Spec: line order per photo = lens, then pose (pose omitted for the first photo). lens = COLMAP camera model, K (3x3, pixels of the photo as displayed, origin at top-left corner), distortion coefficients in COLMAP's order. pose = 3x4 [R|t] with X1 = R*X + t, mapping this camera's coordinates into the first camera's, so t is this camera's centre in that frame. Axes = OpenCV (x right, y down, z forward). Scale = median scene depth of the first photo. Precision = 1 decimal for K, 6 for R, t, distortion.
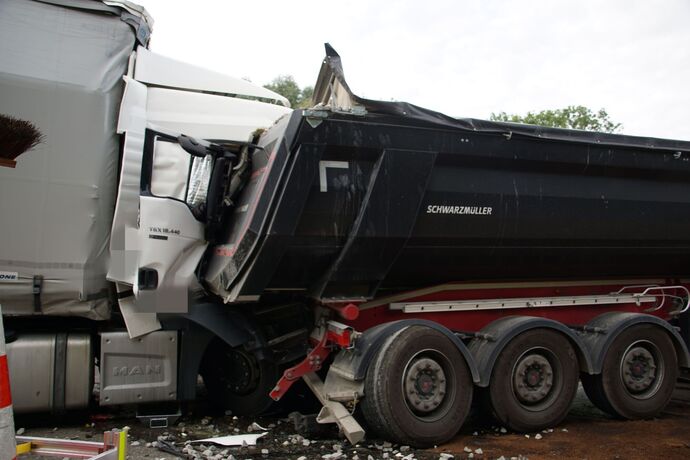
lens RADIAL K [[595.3, 0, 345.0], [0, 595.3, 230.0], [0, 0, 1]] dist [-0.110628, 0.226603]
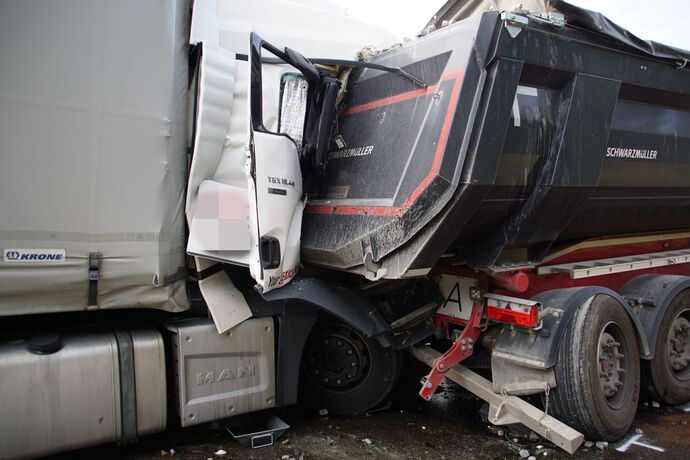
lens RADIAL K [[549.0, 0, 345.0], [0, 549.0, 230.0], [0, 0, 1]] dist [-0.126530, 0.158885]
pose [[0.979388, -0.031581, 0.199504, -0.356447], [0.015908, 0.996693, 0.079681, 0.007176], [-0.201361, -0.074865, 0.976652, 0.339134]]
